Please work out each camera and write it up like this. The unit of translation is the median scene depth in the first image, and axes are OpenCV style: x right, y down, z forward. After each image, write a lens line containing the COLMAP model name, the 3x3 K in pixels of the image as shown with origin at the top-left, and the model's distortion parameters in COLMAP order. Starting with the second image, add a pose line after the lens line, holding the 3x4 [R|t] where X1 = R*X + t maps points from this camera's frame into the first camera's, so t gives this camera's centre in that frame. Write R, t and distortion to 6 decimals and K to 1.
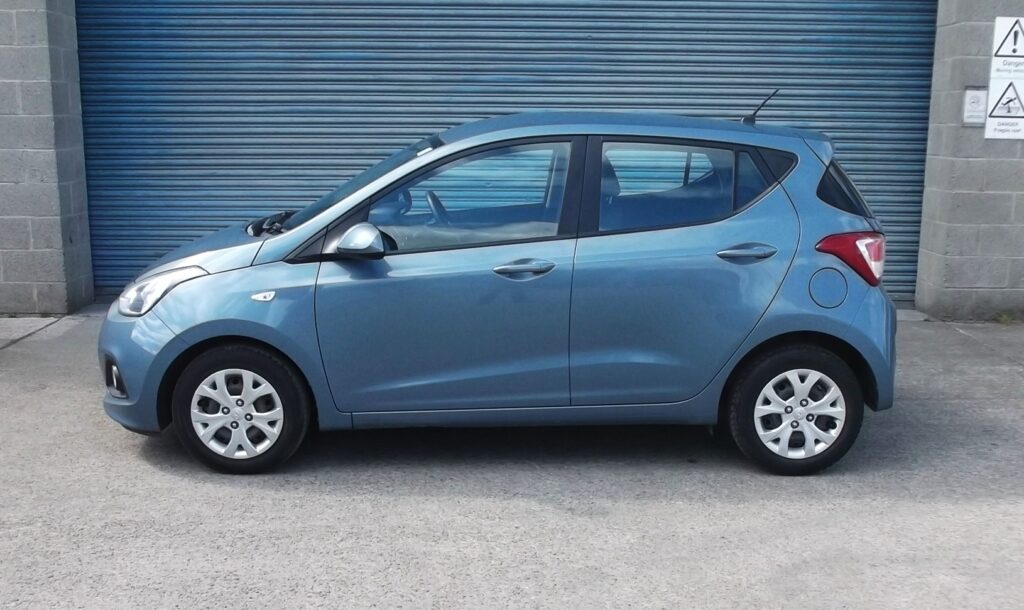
lens RADIAL K [[1171.0, 0, 515.1], [0, 1171.0, 297.8], [0, 0, 1]] dist [-0.041263, 0.000000]
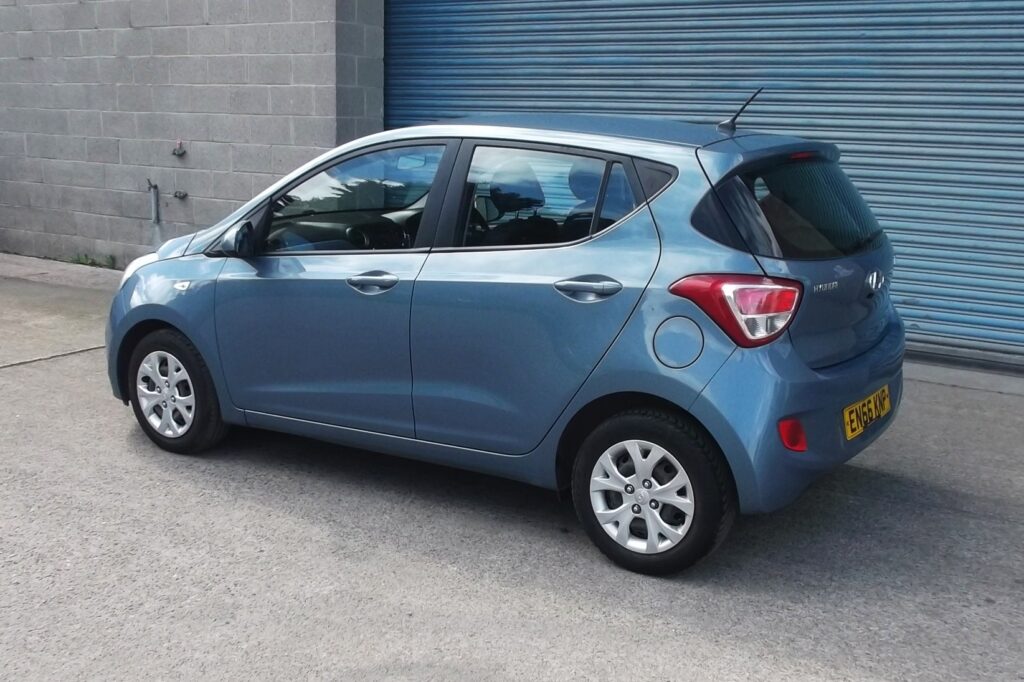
lens RADIAL K [[1148.2, 0, 509.5], [0, 1148.2, 357.1], [0, 0, 1]] dist [-0.008256, 0.000000]
pose [[0.829437, 0.126772, -0.544025, 0.572979], [-0.106982, 0.991930, 0.068038, -0.037372], [0.548260, 0.001767, 0.836306, 0.292694]]
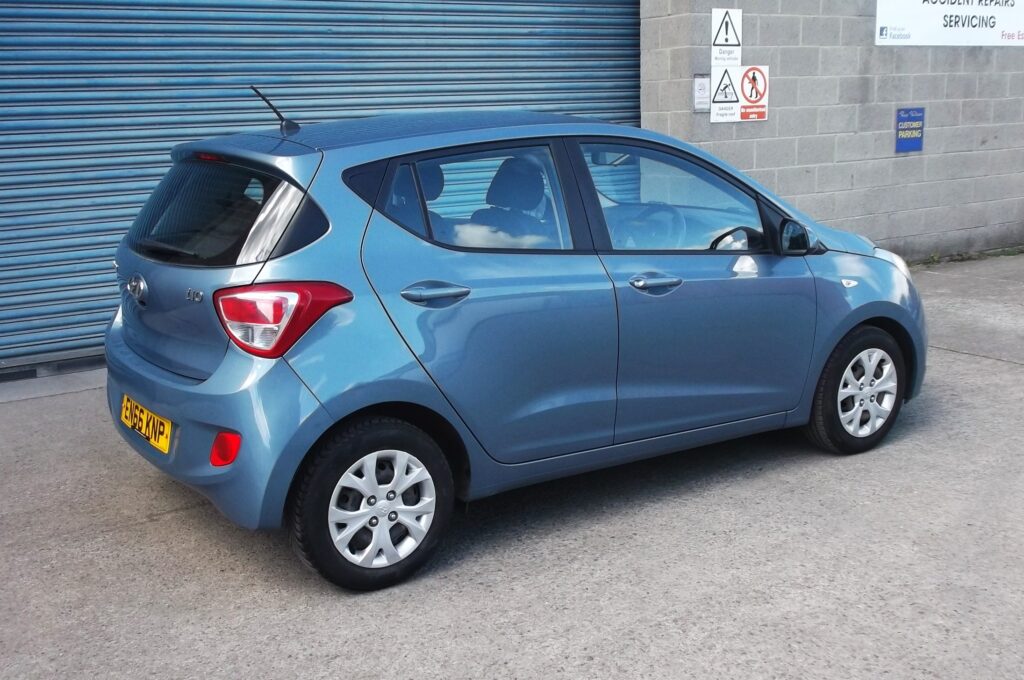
lens RADIAL K [[1148.2, 0, 507.2], [0, 1148.2, 349.6], [0, 0, 1]] dist [-0.008256, 0.000000]
pose [[0.841388, -0.146000, 0.520337, -0.550101], [0.124066, 0.989285, 0.076966, -0.056158], [-0.525999, -0.000202, 0.850485, 0.316354]]
